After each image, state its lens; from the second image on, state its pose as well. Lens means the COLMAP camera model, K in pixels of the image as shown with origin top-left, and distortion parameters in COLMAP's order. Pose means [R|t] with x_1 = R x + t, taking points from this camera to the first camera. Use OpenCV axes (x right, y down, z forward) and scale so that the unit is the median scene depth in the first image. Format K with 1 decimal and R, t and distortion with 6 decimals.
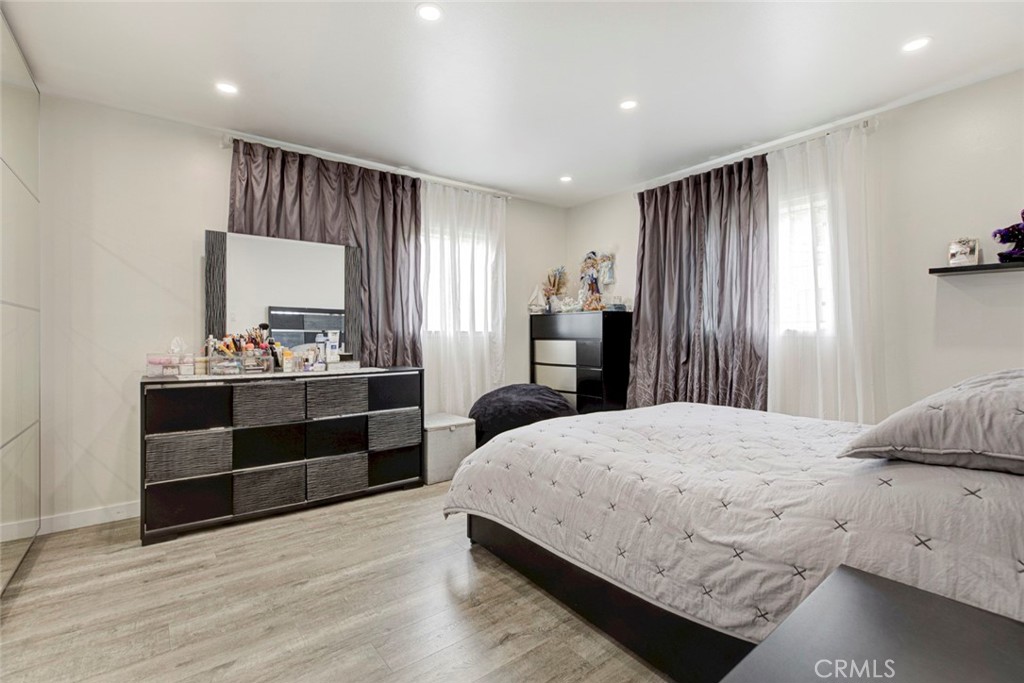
lens RADIAL K [[467.1, 0, 507.4], [0, 467.1, 335.4], [0, 0, 1]] dist [-0.020174, 0.004256]
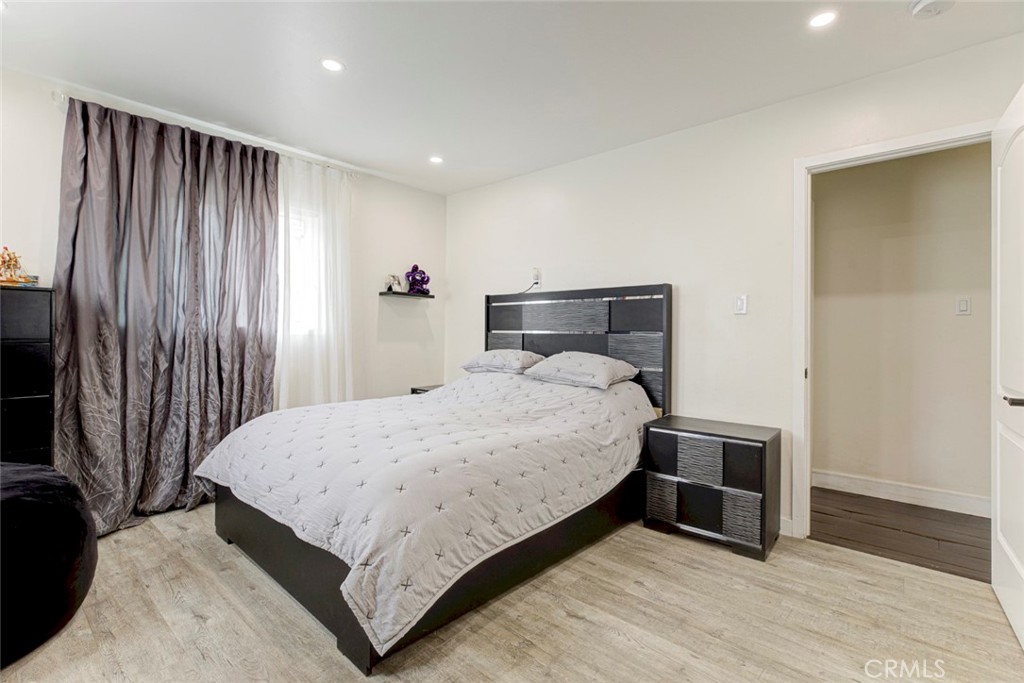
lens RADIAL K [[467.1, 0, 507.9], [0, 467.1, 338.1], [0, 0, 1]] dist [-0.020174, 0.004256]
pose [[-0.200456, -0.006841, 0.979679, -1.104927], [-0.005596, 0.999967, 0.005838, 0.000544], [-0.979687, -0.004312, -0.200488, 1.480706]]
